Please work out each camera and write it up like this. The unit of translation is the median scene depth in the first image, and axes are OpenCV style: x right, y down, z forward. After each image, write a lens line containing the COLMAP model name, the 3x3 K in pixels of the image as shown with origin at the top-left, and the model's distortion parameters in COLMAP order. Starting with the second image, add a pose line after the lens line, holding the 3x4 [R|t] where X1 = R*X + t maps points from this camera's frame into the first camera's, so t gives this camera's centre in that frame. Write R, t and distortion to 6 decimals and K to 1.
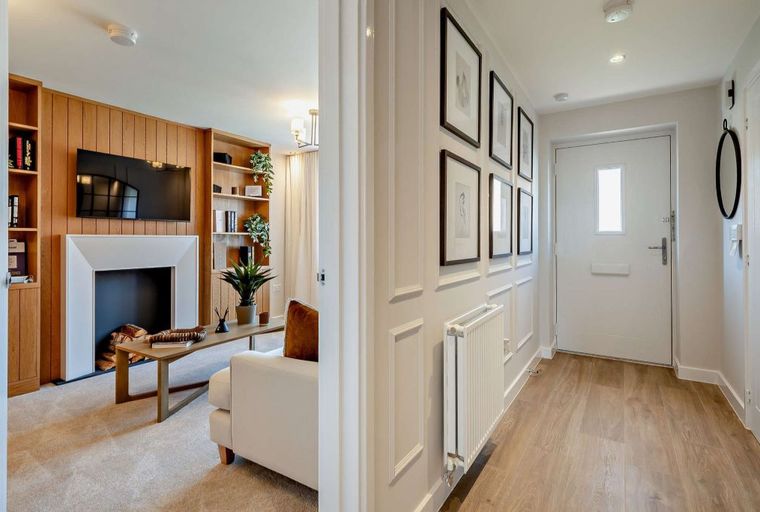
lens RADIAL K [[384.4, 0, 377.8], [0, 384.4, 243.5], [0, 0, 1]] dist [0.000085, -0.000082]
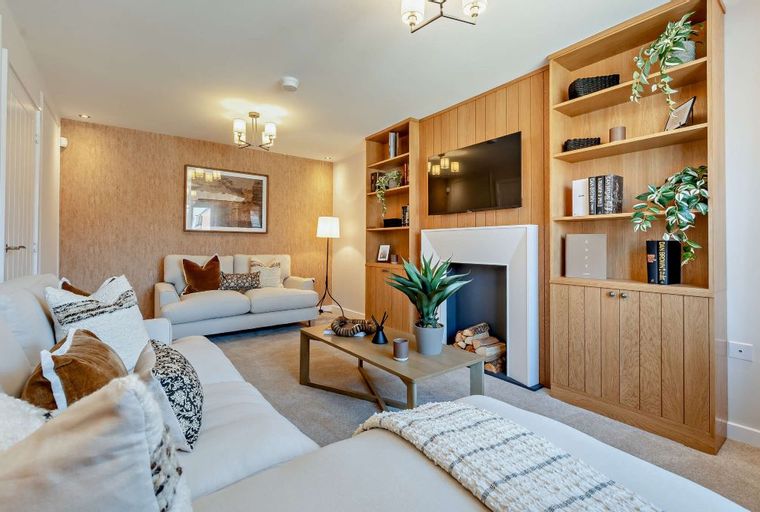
lens RADIAL K [[384.4, 0, 377.8], [0, 384.4, 243.5], [0, 0, 1]] dist [0.000085, -0.000082]
pose [[-0.403430, 0.000399, -0.915010, 0.298288], [0.000950, 1.000000, 0.000017, 0.014096], [0.915010, -0.000863, -0.403431, 1.081958]]
